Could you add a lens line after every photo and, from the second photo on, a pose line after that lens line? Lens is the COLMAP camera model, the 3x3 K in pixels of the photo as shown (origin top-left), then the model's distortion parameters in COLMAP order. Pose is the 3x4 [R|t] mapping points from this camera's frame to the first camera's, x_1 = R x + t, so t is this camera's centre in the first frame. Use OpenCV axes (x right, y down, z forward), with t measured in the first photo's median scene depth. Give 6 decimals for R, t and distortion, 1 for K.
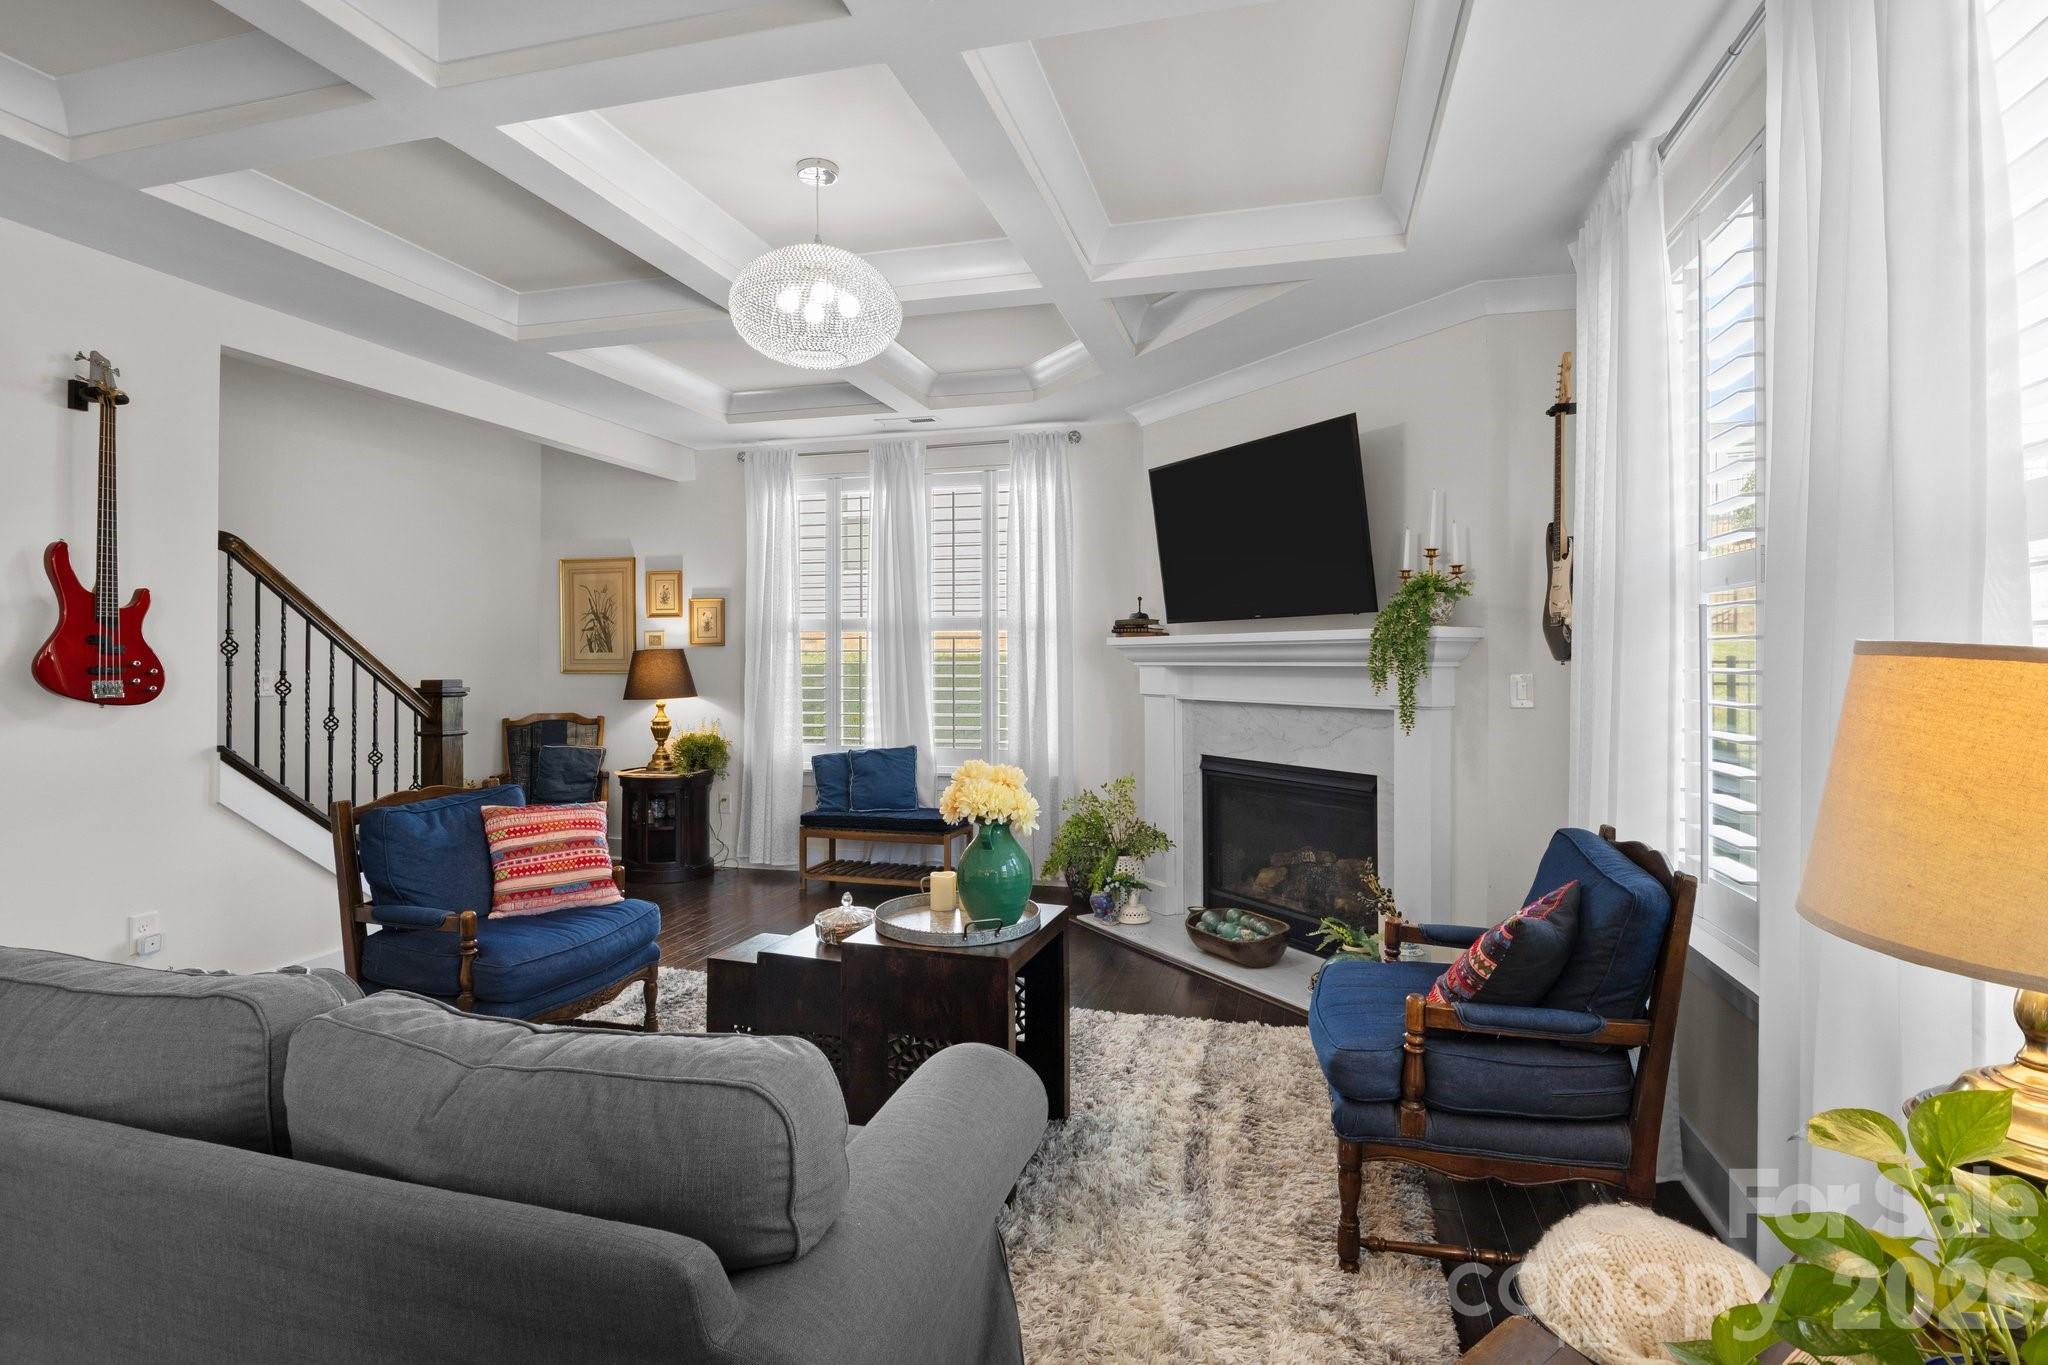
lens RADIAL K [[1020.2, 0, 1025.8], [0, 1020.2, 669.2], [0, 0, 1]] dist [-0.011923, 0.003989]
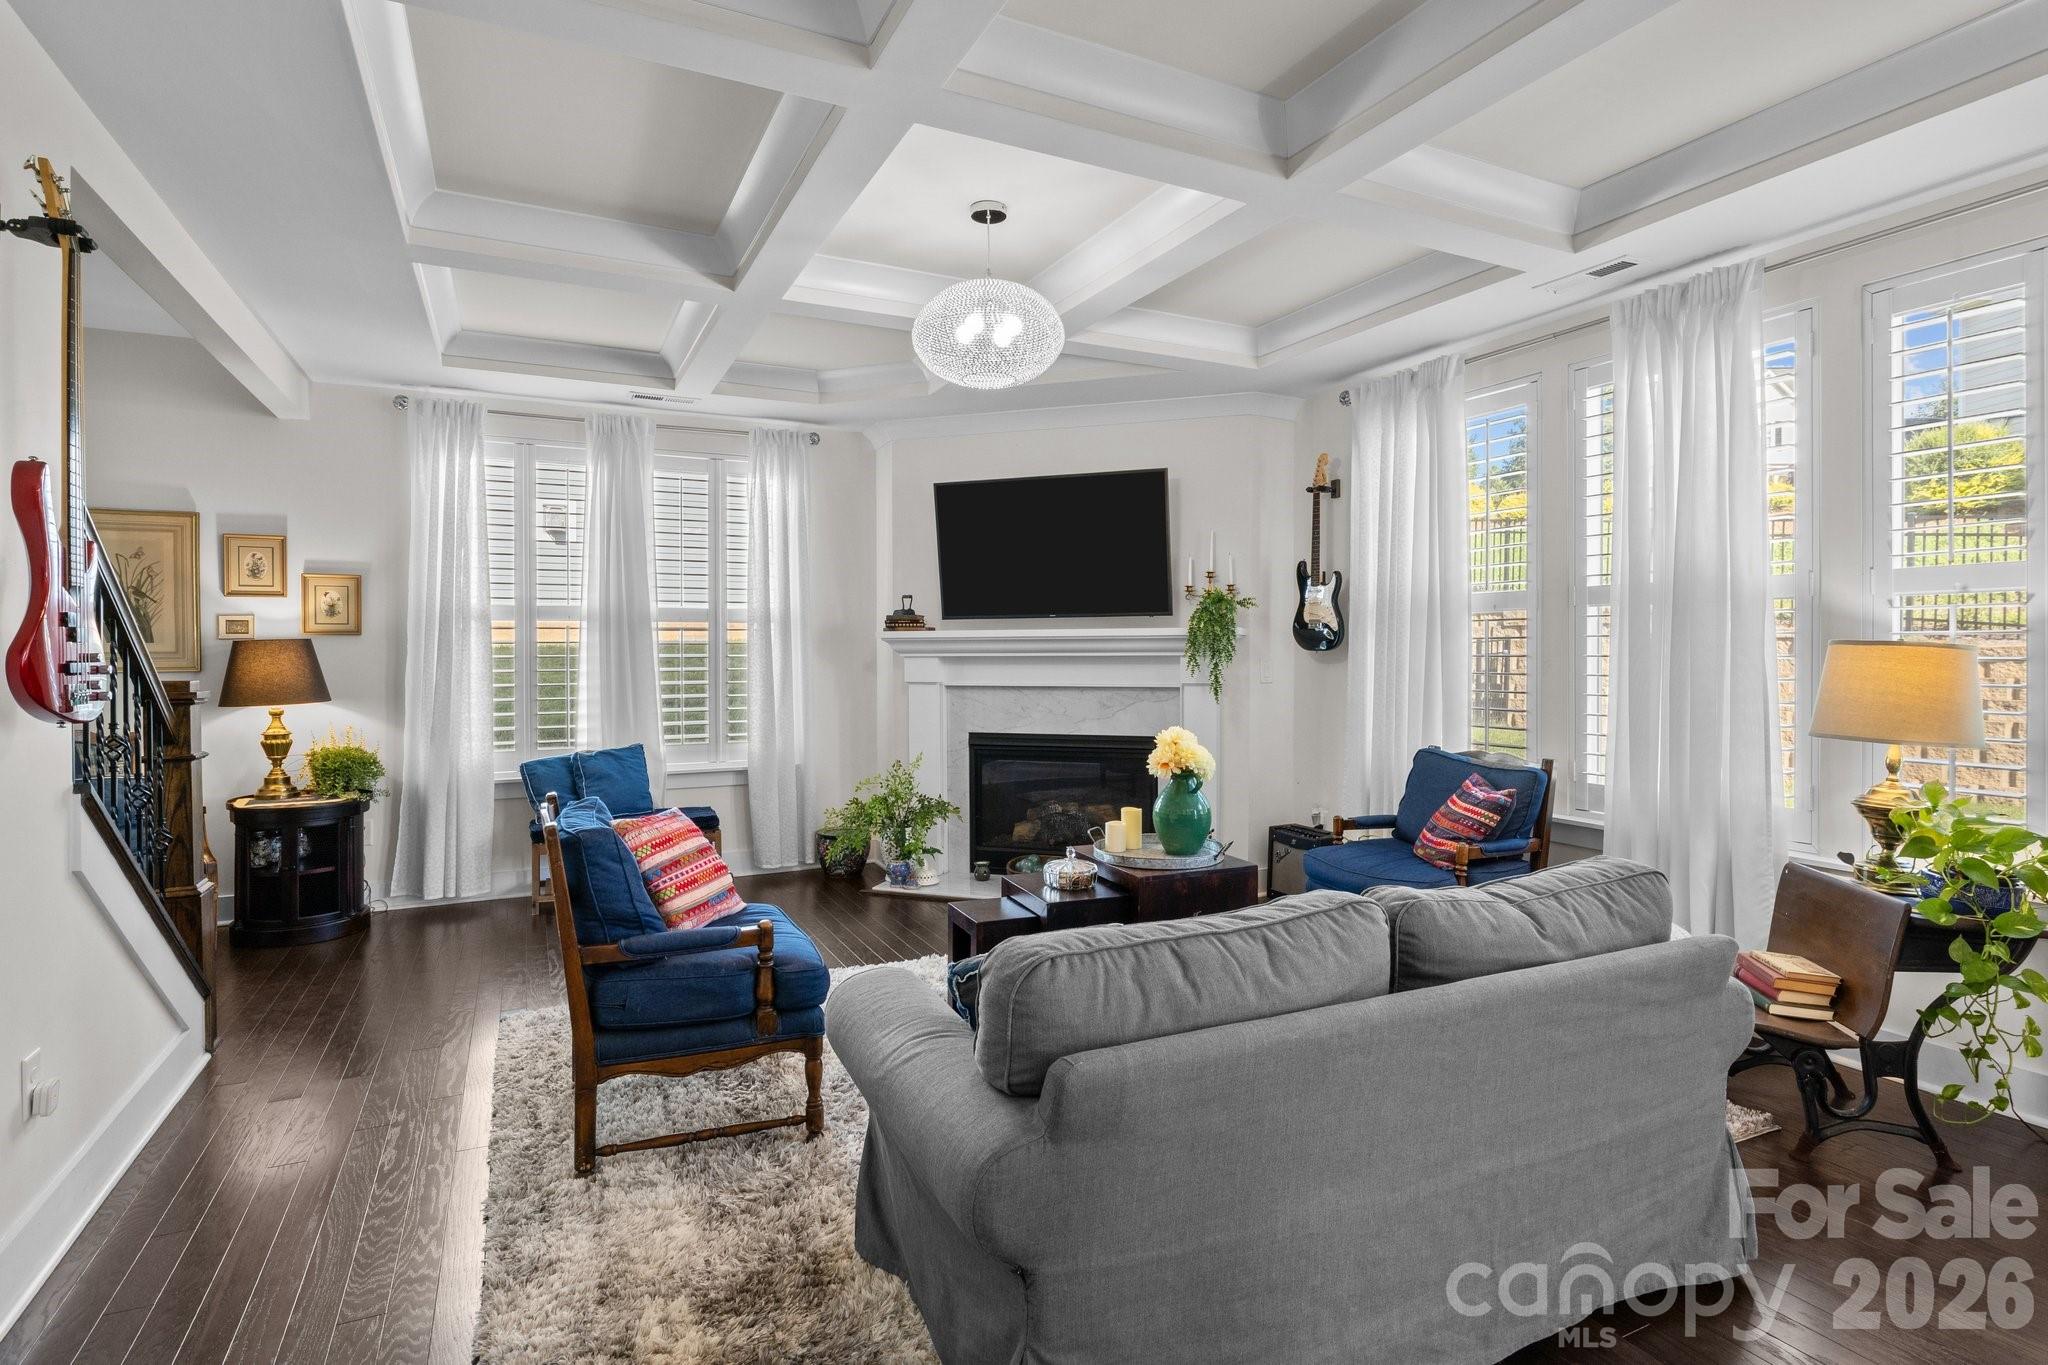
lens RADIAL K [[1020.2, 0, 1027.6], [0, 1020.2, 668.7], [0, 0, 1]] dist [-0.011923, 0.003989]
pose [[0.750171, -0.011987, 0.661135, -0.455829], [0.008472, 0.999928, 0.008517, 0.001005], [-0.661190, -0.000788, 0.750218, 0.066741]]
